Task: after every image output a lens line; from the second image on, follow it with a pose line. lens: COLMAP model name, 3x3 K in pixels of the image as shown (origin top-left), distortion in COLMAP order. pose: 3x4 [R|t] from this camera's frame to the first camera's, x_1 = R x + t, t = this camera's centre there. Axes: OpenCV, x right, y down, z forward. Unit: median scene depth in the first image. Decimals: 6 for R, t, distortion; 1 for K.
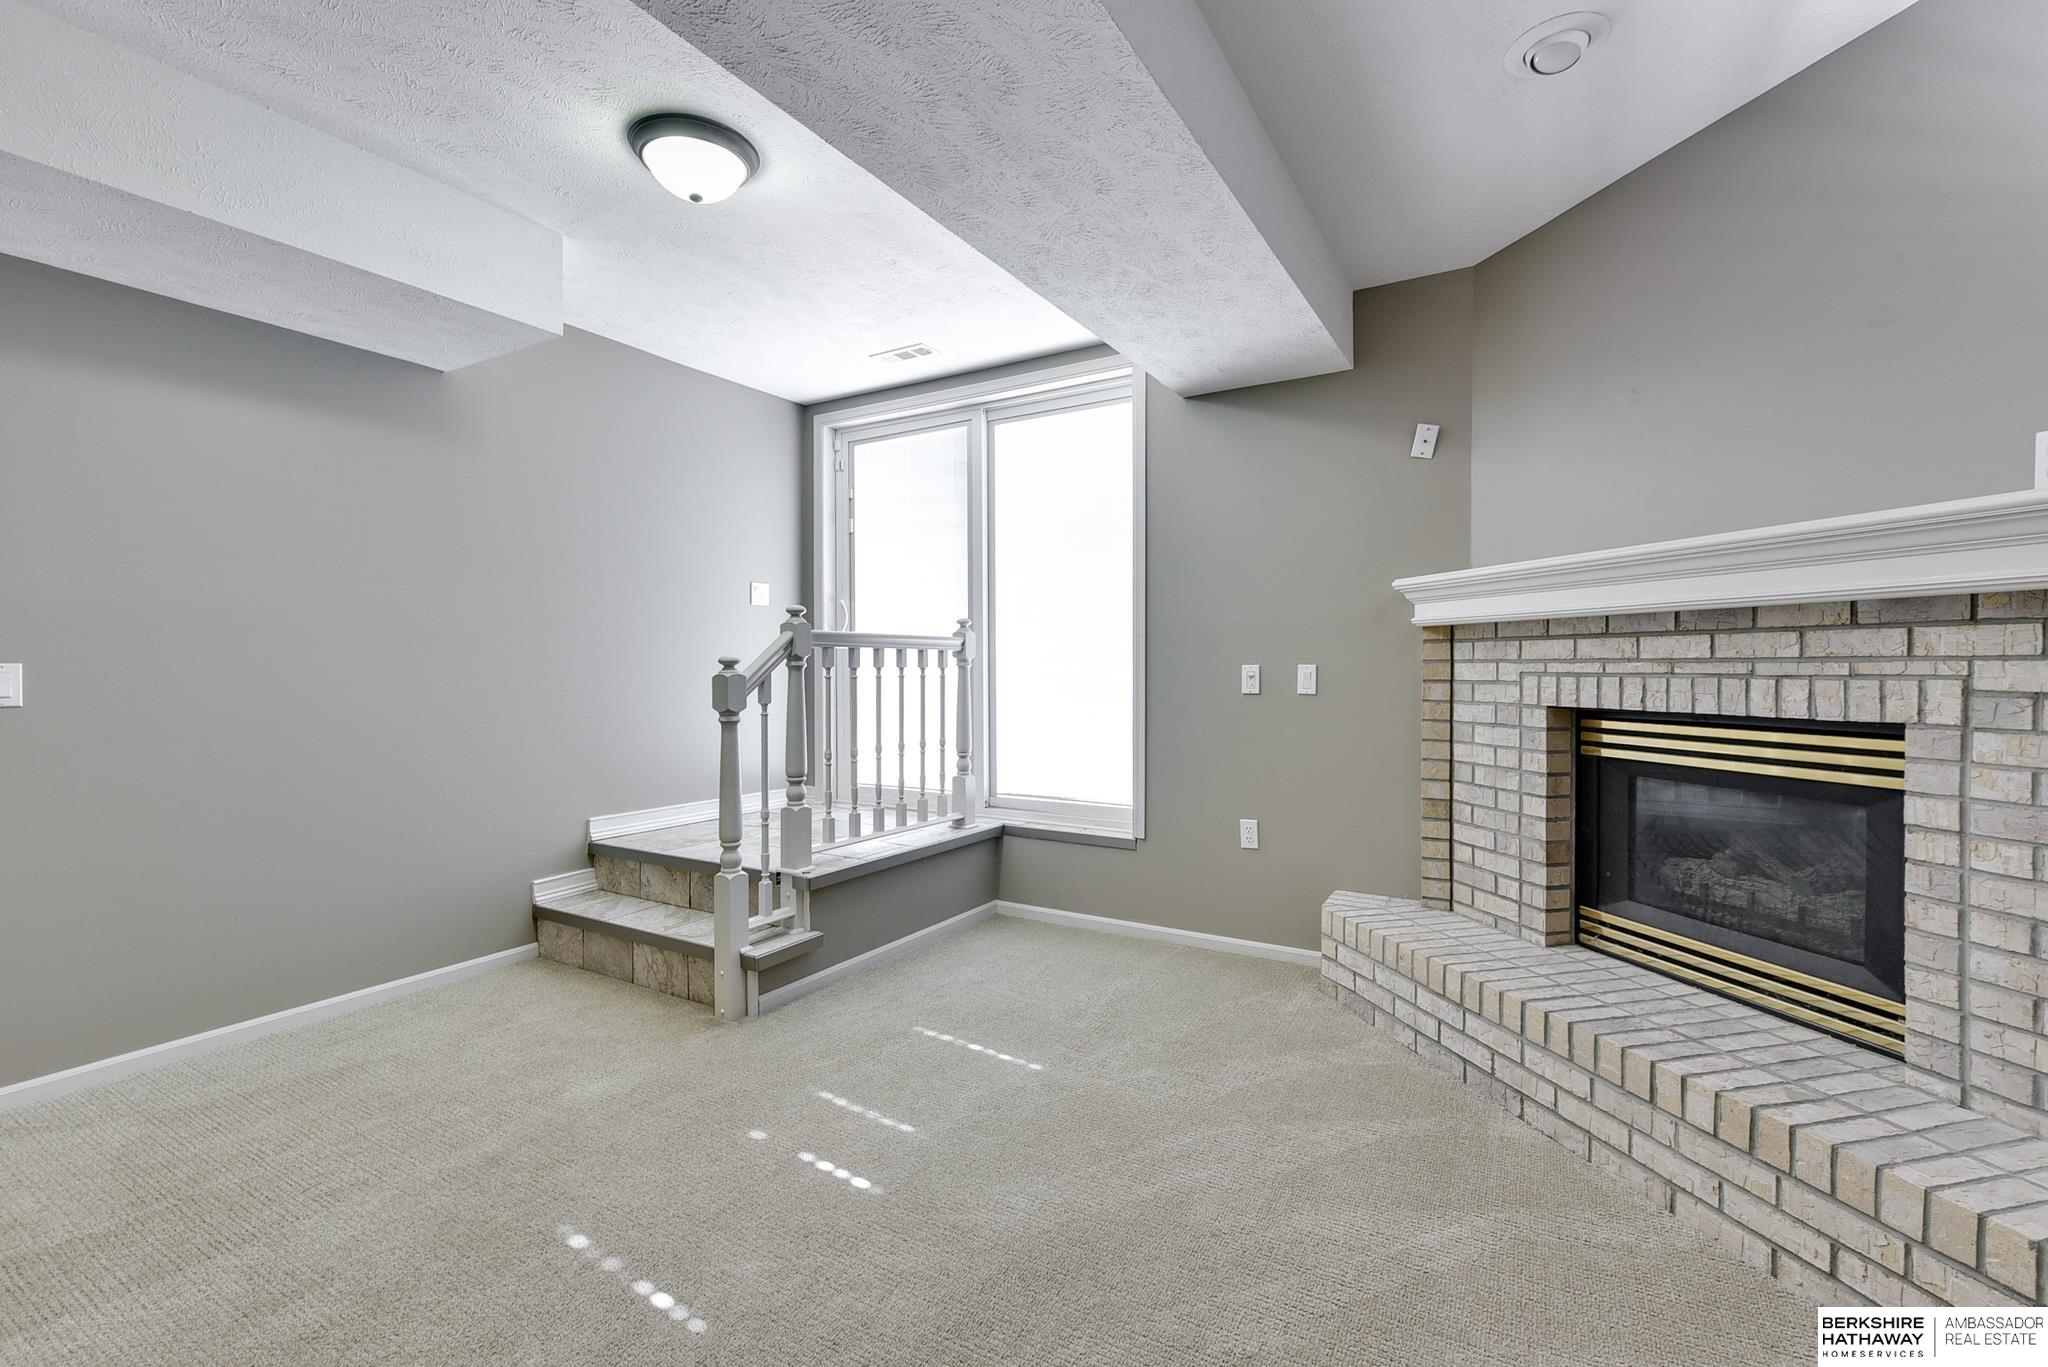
lens RADIAL K [[881.1, 0, 1019.9], [0, 881.1, 671.9], [0, 0, 1]] dist [-0.001842, -0.000647]
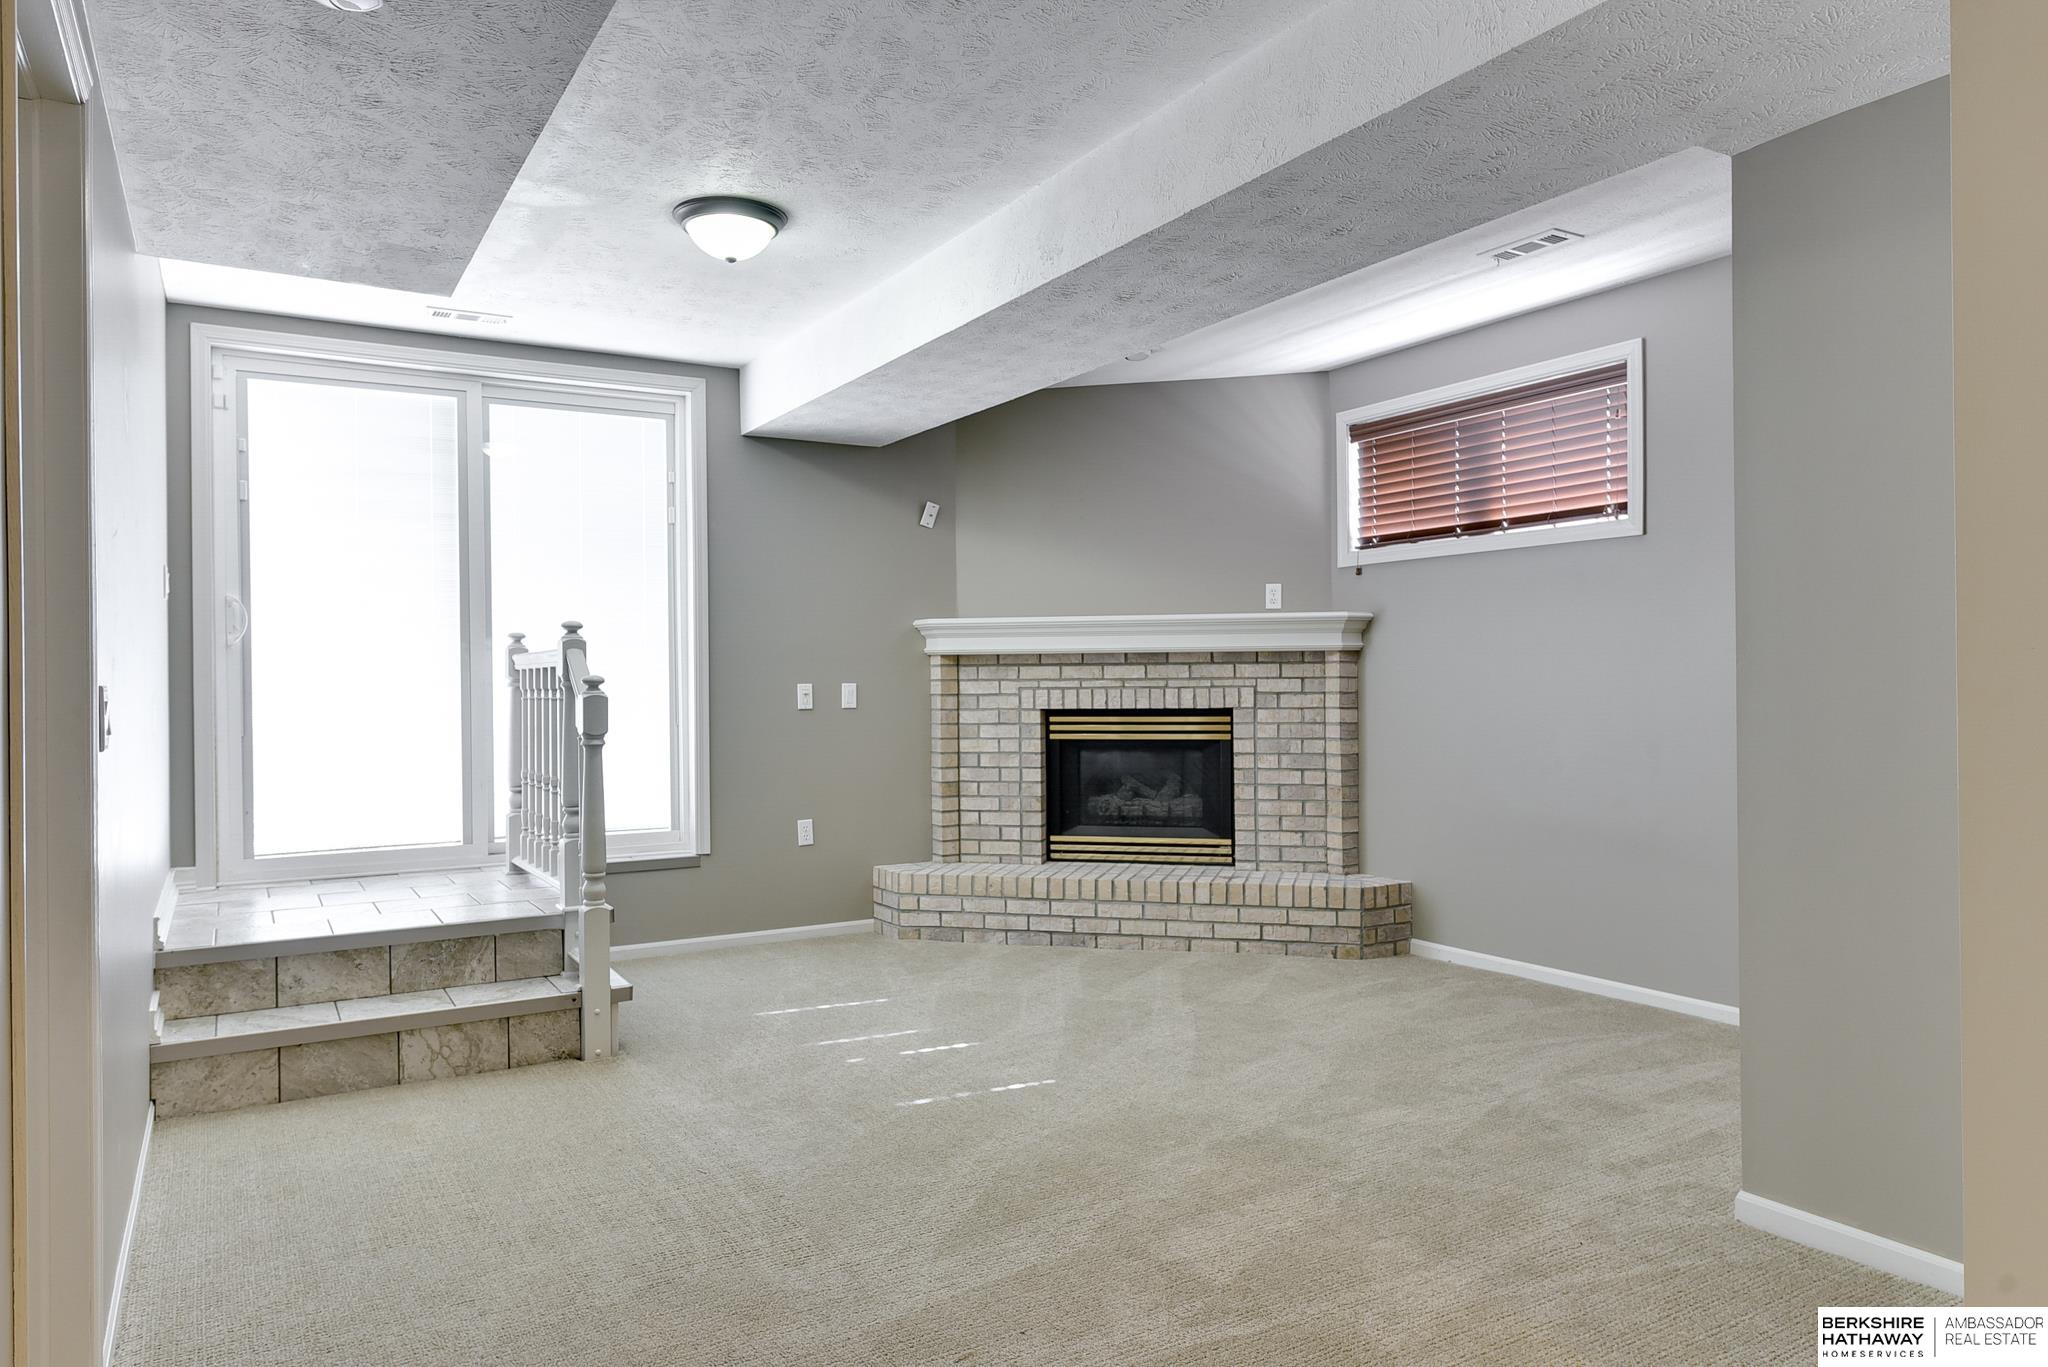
lens RADIAL K [[1370.9, 0, 993.7], [0, 1370.9, 681.0], [0, 0, 1]] dist [0.009706, -0.000126]
pose [[0.482218, -0.001397, 0.876050, -1.729650], [0.013363, 0.999894, -0.005761, 0.002543], [-0.875949, 0.014485, 0.482186, -0.105643]]
